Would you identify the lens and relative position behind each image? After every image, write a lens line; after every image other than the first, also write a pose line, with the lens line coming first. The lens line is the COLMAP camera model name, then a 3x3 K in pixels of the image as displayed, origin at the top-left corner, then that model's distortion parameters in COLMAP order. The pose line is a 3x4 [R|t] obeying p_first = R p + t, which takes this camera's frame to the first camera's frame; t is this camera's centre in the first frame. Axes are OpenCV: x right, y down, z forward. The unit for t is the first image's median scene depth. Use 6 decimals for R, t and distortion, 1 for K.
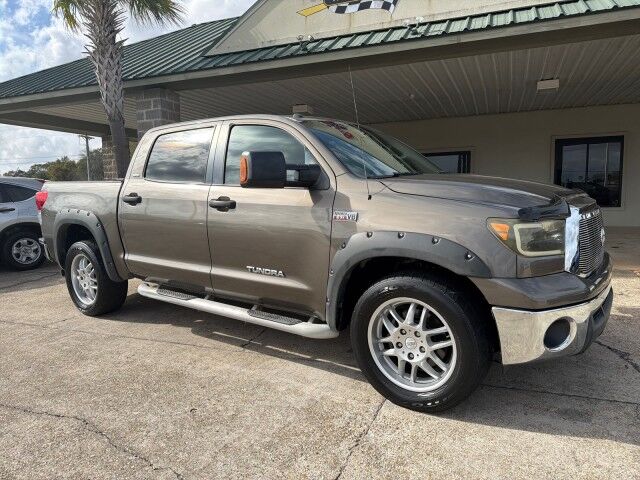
lens RADIAL K [[446.4, 0, 322.2], [0, 446.4, 241.5], [0, 0, 1]] dist [0.028720, -0.040062]
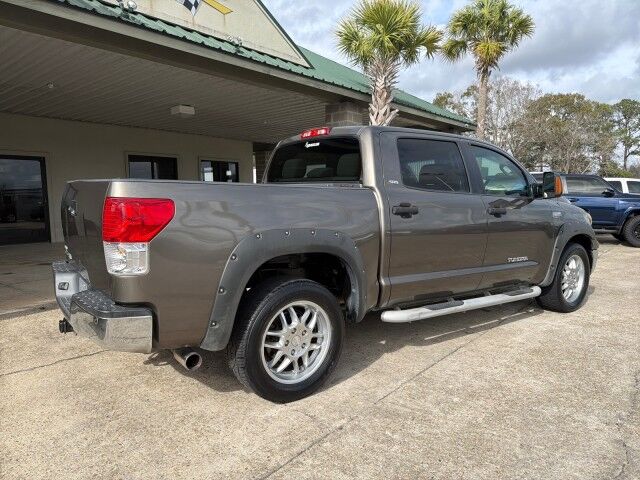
lens RADIAL K [[446.4, 0, 322.2], [0, 446.4, 241.5], [0, 0, 1]] dist [0.028720, -0.040062]
pose [[0.310379, -0.078728, 0.947347, -1.541565], [0.106800, 0.993143, 0.047544, -0.111673], [-0.944595, 0.086420, 0.316659, 1.076048]]
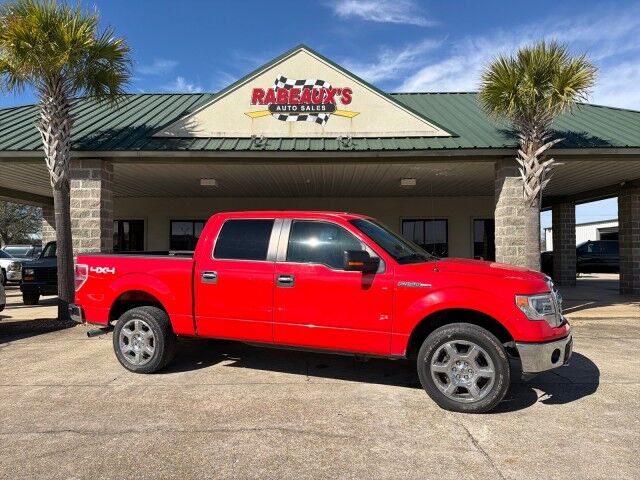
lens RADIAL K [[442.8, 0, 320.0], [0, 442.8, 240.0], [0, 0, 1]] dist [0.066092, -0.097170]
pose [[0.930240, 0.027036, 0.365953, -0.717618], [0.025146, 0.990241, -0.137077, -0.000355], [-0.366088, 0.136717, 0.920482, -0.339900]]
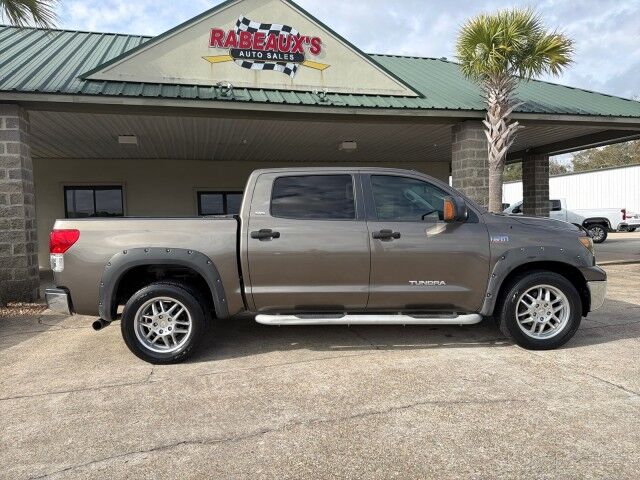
lens RADIAL K [[446.4, 0, 322.2], [0, 446.4, 241.5], [0, 0, 1]] dist [0.028720, -0.040062]
pose [[0.792944, -0.033545, 0.608371, -1.164234], [0.081184, 0.995397, -0.050930, -0.015548], [-0.603862, 0.089775, 0.792017, 0.093531]]
